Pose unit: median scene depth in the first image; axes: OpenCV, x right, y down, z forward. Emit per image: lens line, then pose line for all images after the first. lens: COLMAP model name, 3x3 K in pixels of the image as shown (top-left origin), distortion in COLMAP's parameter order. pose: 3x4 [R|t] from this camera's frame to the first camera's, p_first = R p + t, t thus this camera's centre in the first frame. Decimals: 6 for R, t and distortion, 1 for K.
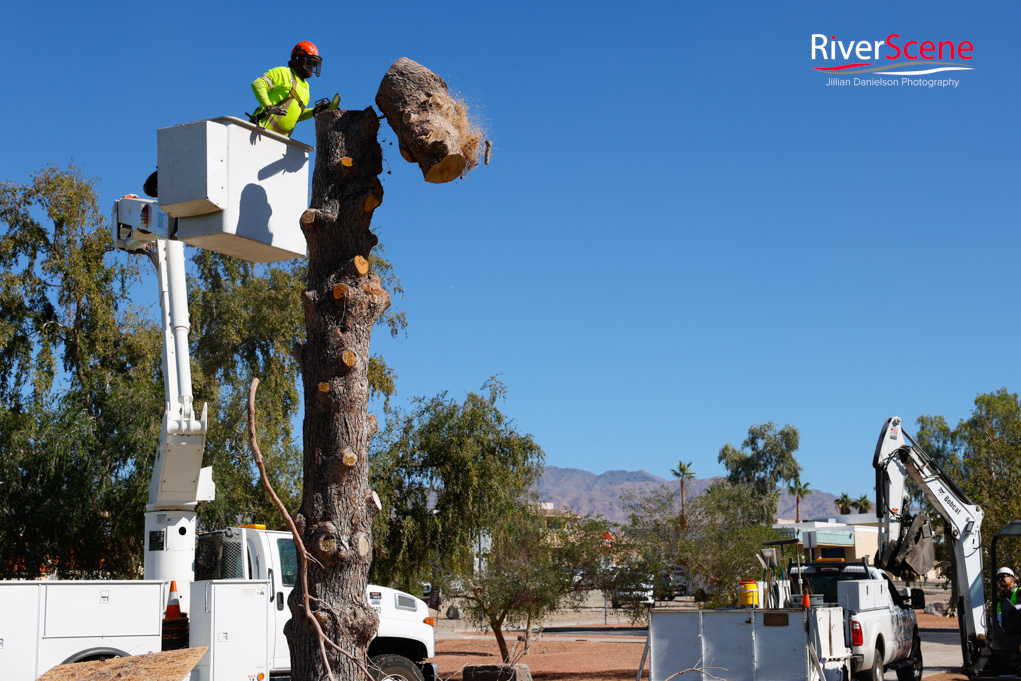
lens RADIAL K [[1827.3, 0, 541.1], [0, 1827.3, 300.7], [0, 0, 1]] dist [0.158098, 0.000000]
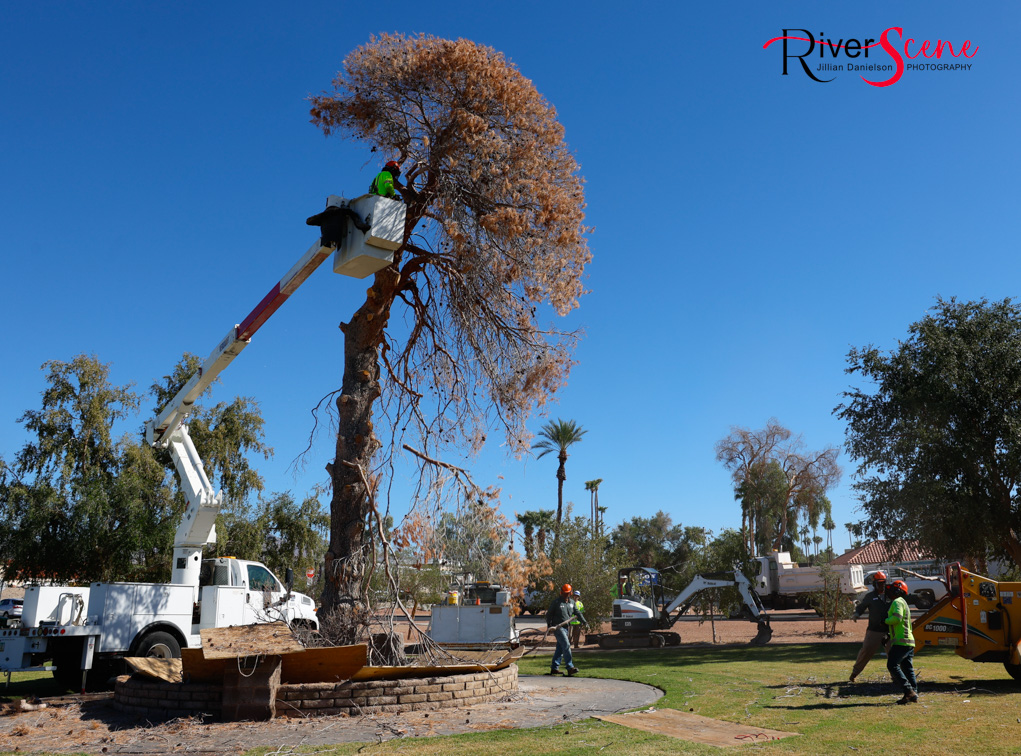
lens RADIAL K [[897.5, 0, 578.8], [0, 897.5, 340.9], [0, 0, 1]] dist [-0.091795, 0.056866]
pose [[0.925592, 0.108893, 0.362522, -0.130765], [-0.062210, 0.988466, -0.138078, 0.004803], [-0.373376, 0.105251, 0.921690, 0.011963]]
